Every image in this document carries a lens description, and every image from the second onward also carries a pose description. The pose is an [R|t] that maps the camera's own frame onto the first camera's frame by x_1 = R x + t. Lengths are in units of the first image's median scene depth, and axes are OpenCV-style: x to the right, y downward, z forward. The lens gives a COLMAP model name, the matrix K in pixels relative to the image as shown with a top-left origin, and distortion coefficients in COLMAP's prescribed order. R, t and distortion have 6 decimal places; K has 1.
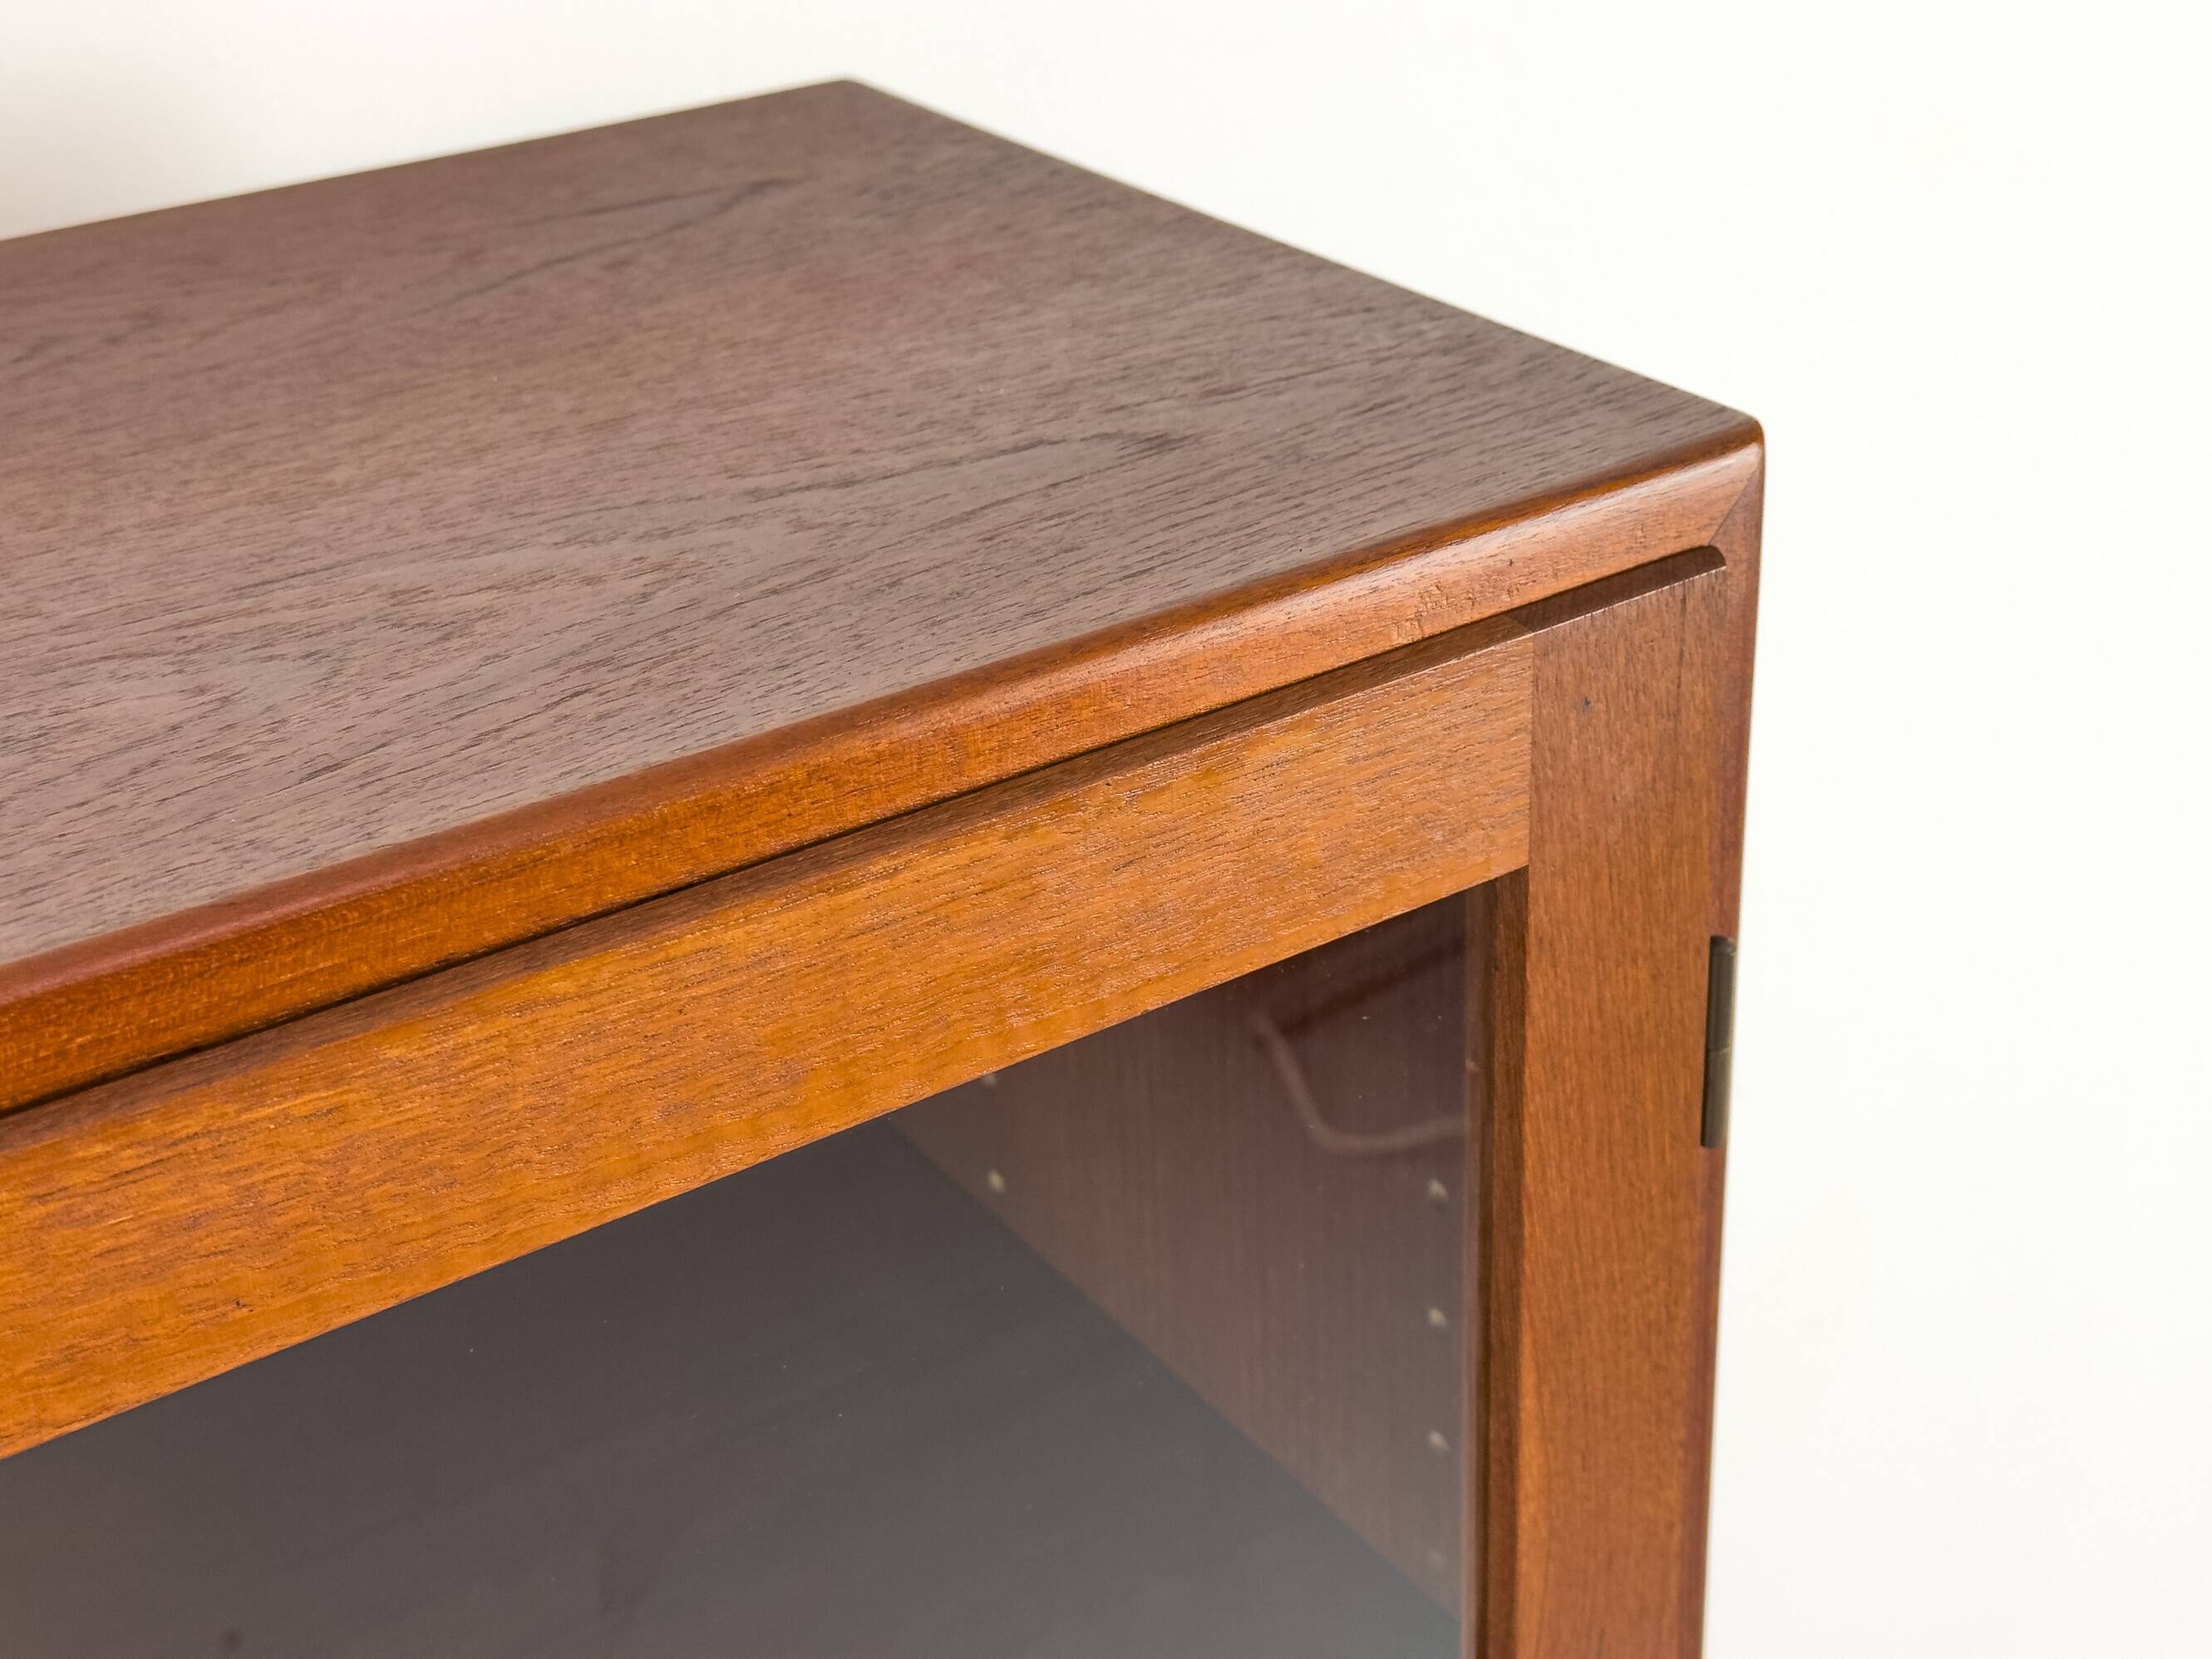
lens RADIAL K [[3060.7, 0, 1106.0], [0, 3060.7, 829.5], [0, 0, 1]] dist [0.202099, -0.454410]
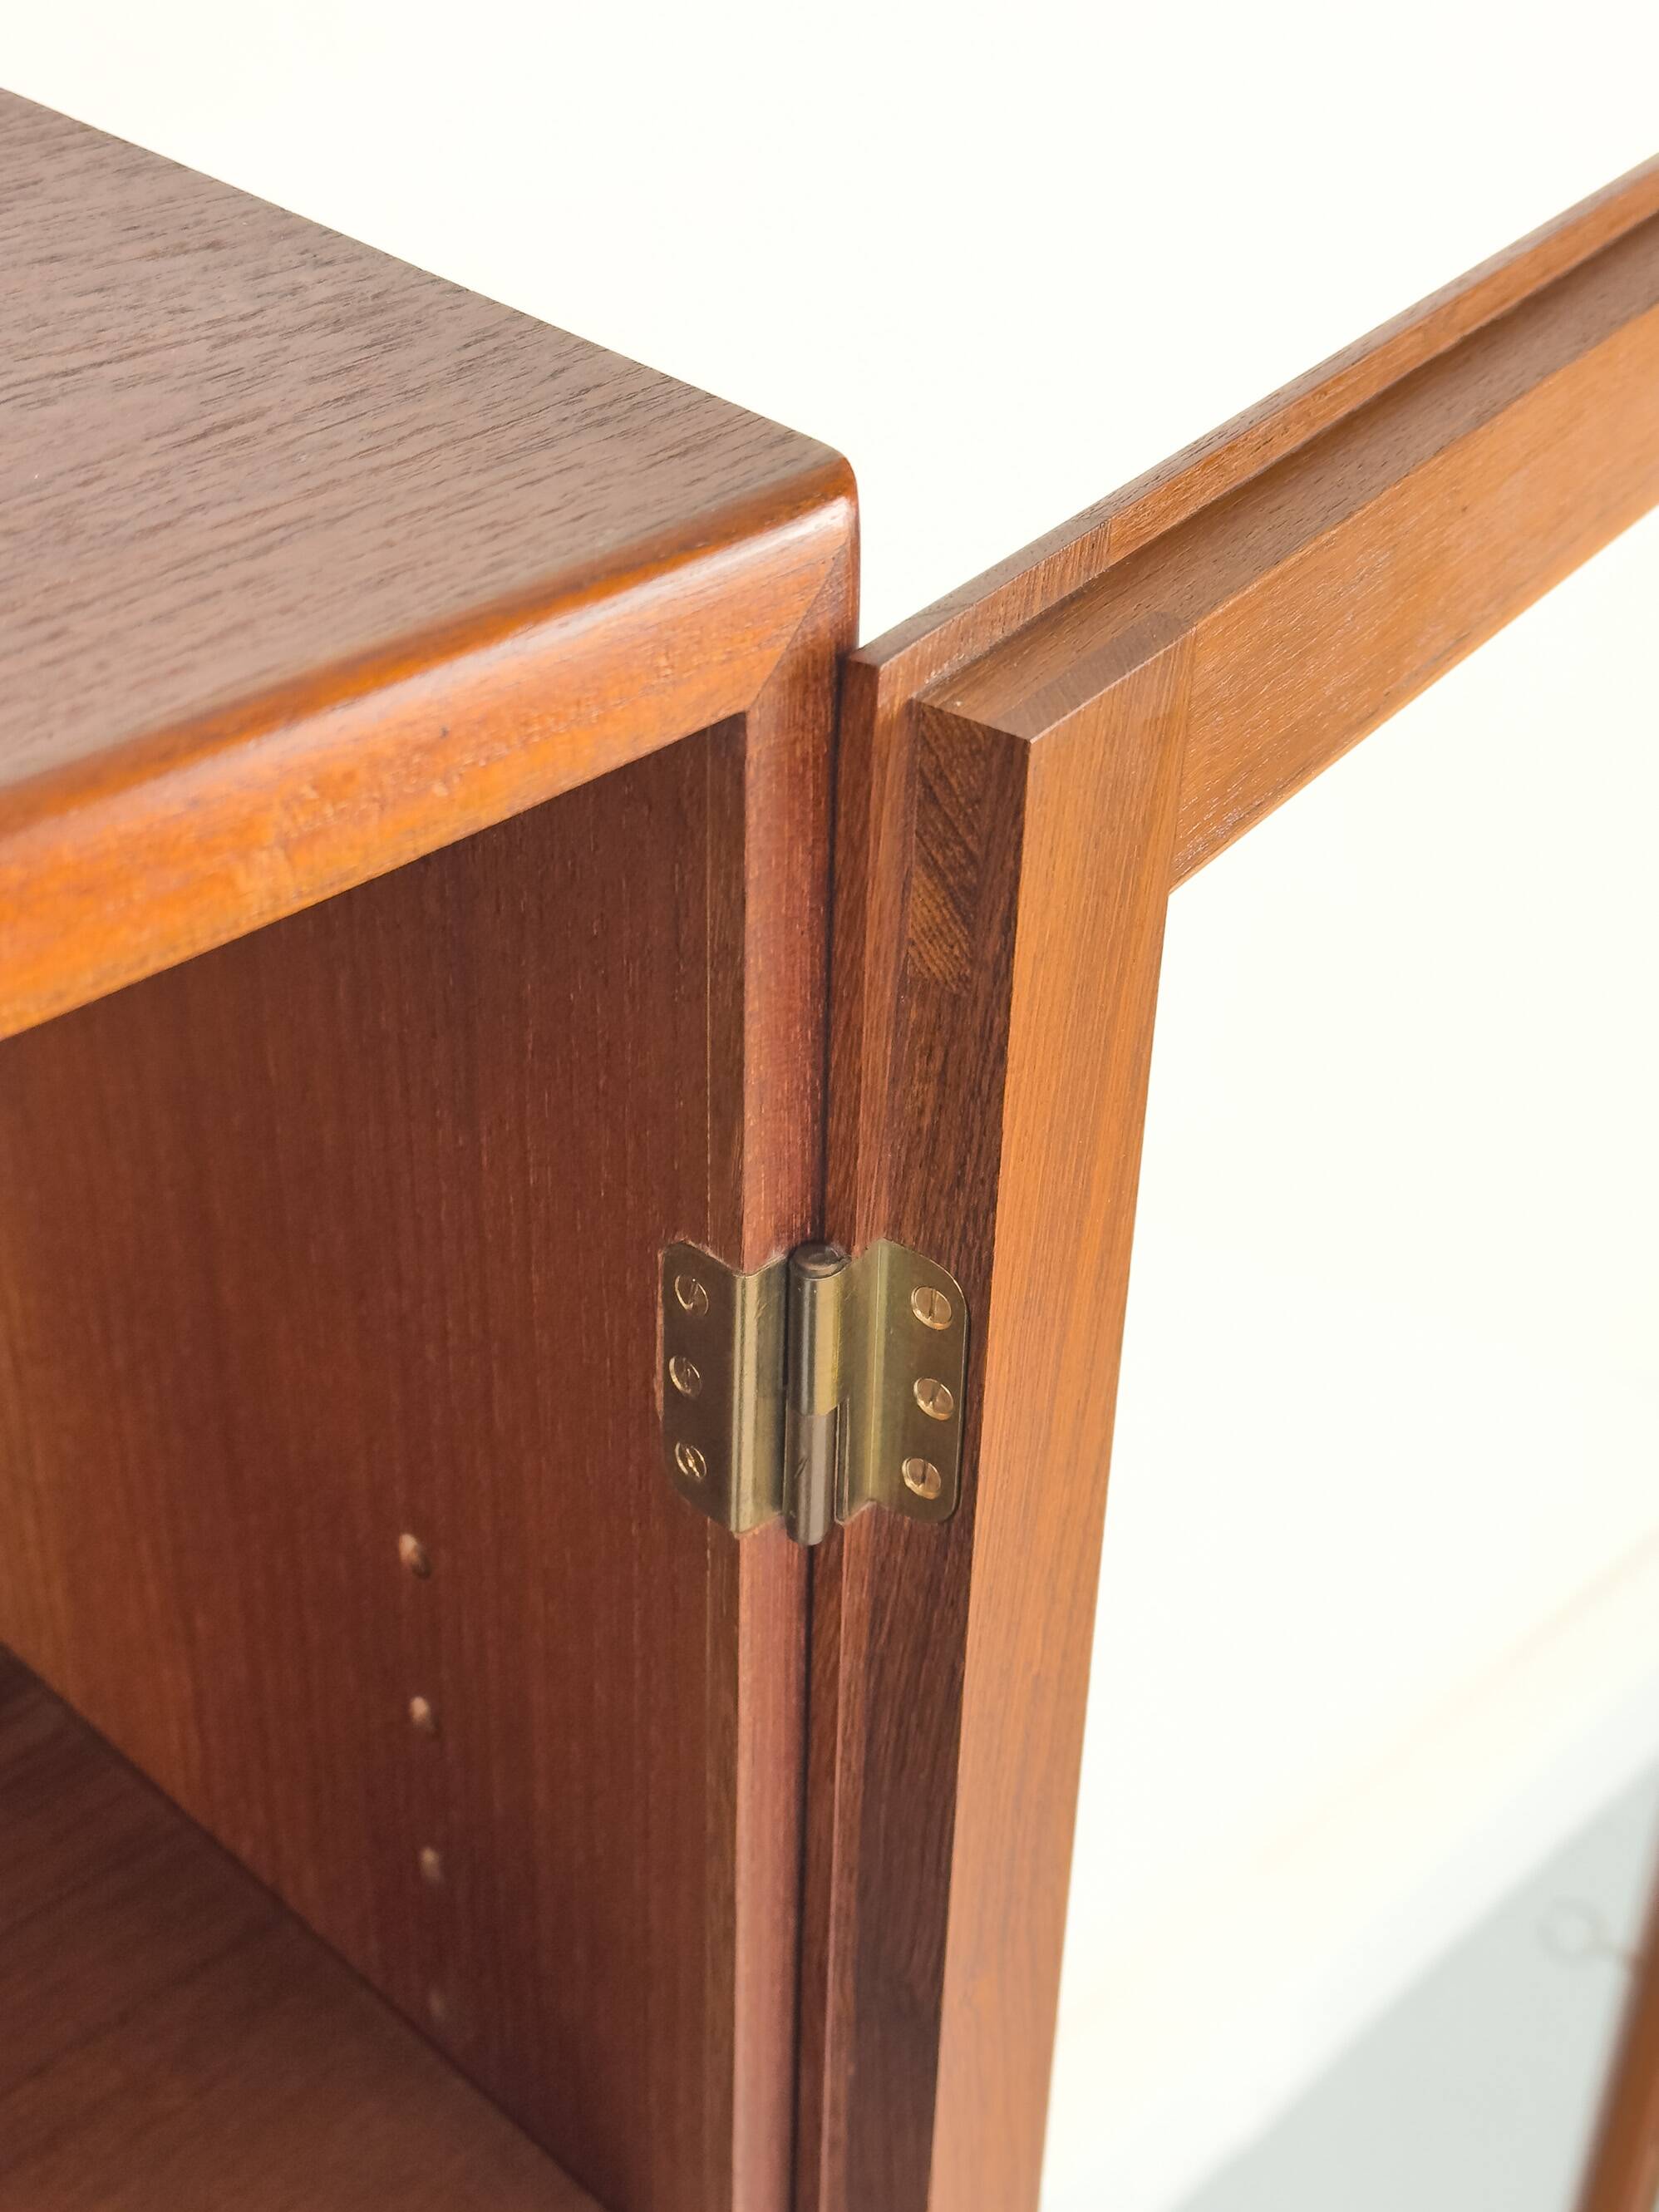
lens RADIAL K [[3060.7, 0, 829.5], [0, 3060.7, 1106.0], [0, 0, 1]] dist [0.202099, -0.454410]
pose [[0.977660, -0.064494, 0.200053, 0.077199], [0.037686, 0.990125, 0.135030, -0.086827], [-0.206786, -0.124474, 0.970436, 0.392412]]
